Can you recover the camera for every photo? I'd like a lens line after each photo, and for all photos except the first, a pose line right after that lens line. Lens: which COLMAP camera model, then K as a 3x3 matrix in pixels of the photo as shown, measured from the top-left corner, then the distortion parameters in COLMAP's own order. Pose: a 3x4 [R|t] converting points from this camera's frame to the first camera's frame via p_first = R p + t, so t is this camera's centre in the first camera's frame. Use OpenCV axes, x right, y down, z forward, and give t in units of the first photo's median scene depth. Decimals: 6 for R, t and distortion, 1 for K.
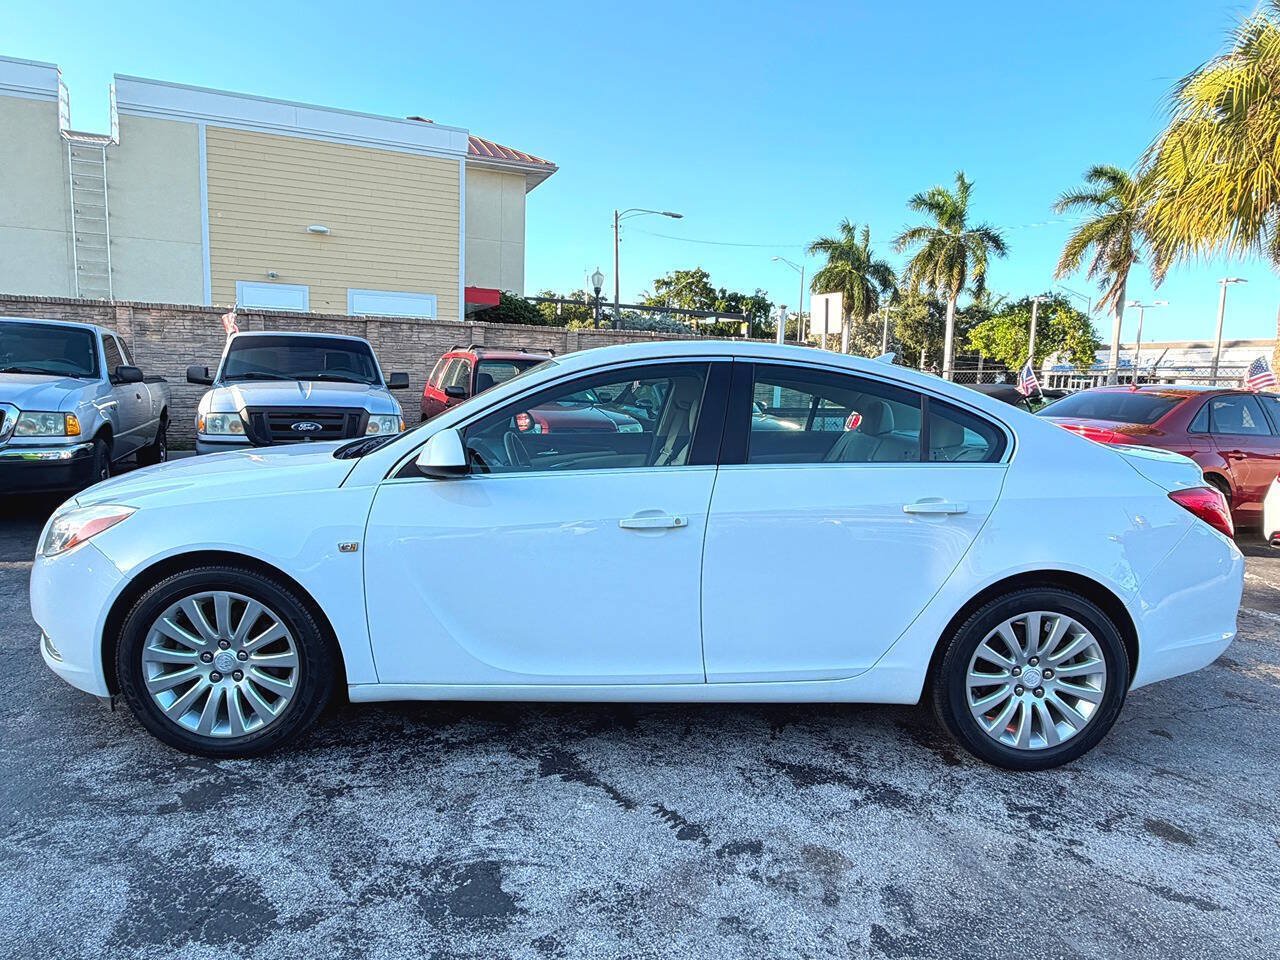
lens RADIAL K [[804.9, 0, 640.9], [0, 804.9, 489.1], [0, 0, 1]] dist [-0.004939, -0.001810]
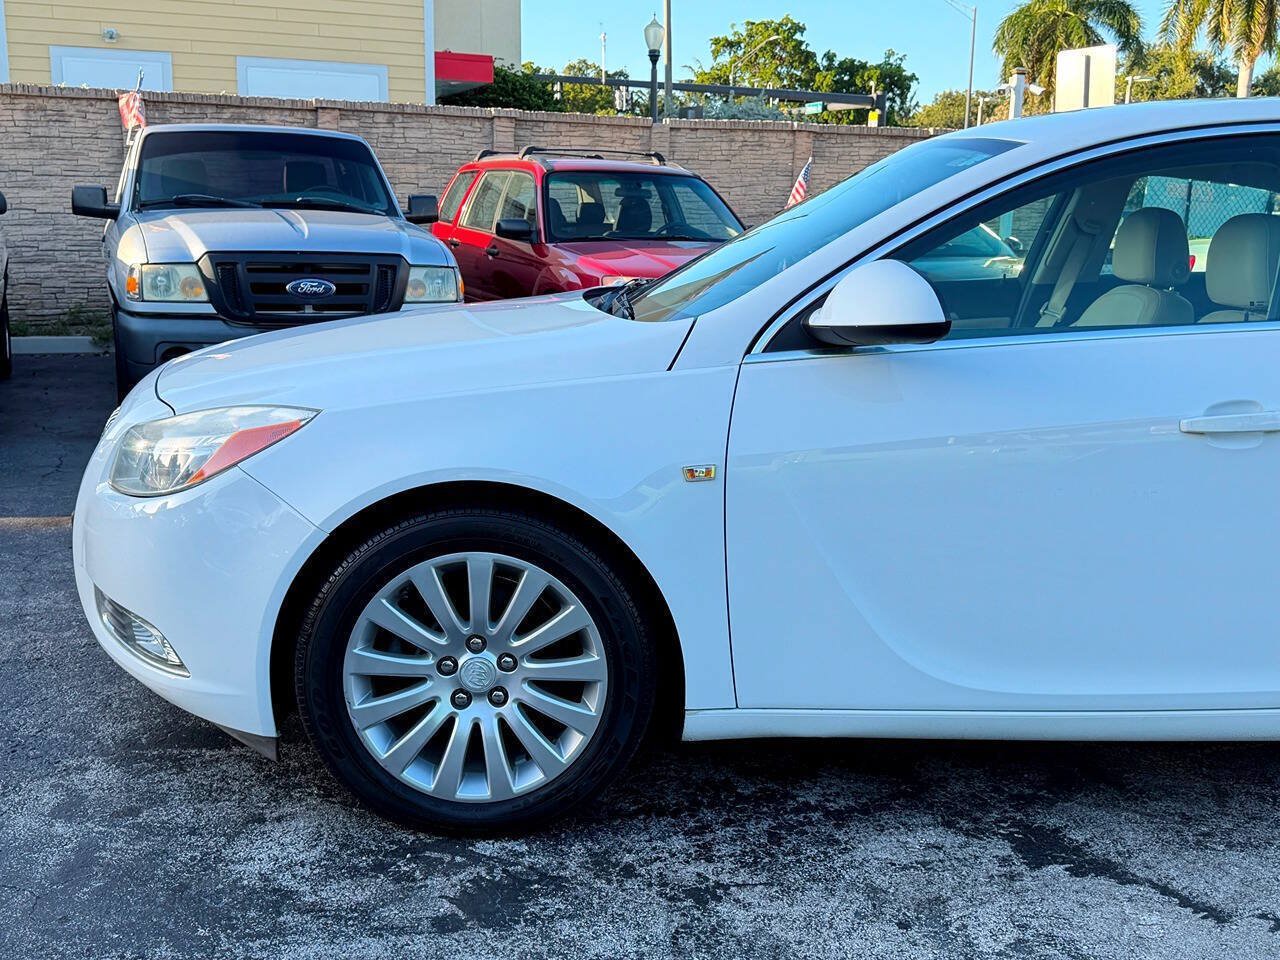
lens RADIAL K [[1348.8, 0, 638.6], [0, 1348.8, 489.5], [0, 0, 1]] dist [0.039736, 0.000000]
pose [[0.999517, -0.010389, -0.029288, -0.363798], [0.012272, 0.997820, 0.064842, 0.020668], [0.028551, -0.065170, 0.997466, 0.041259]]
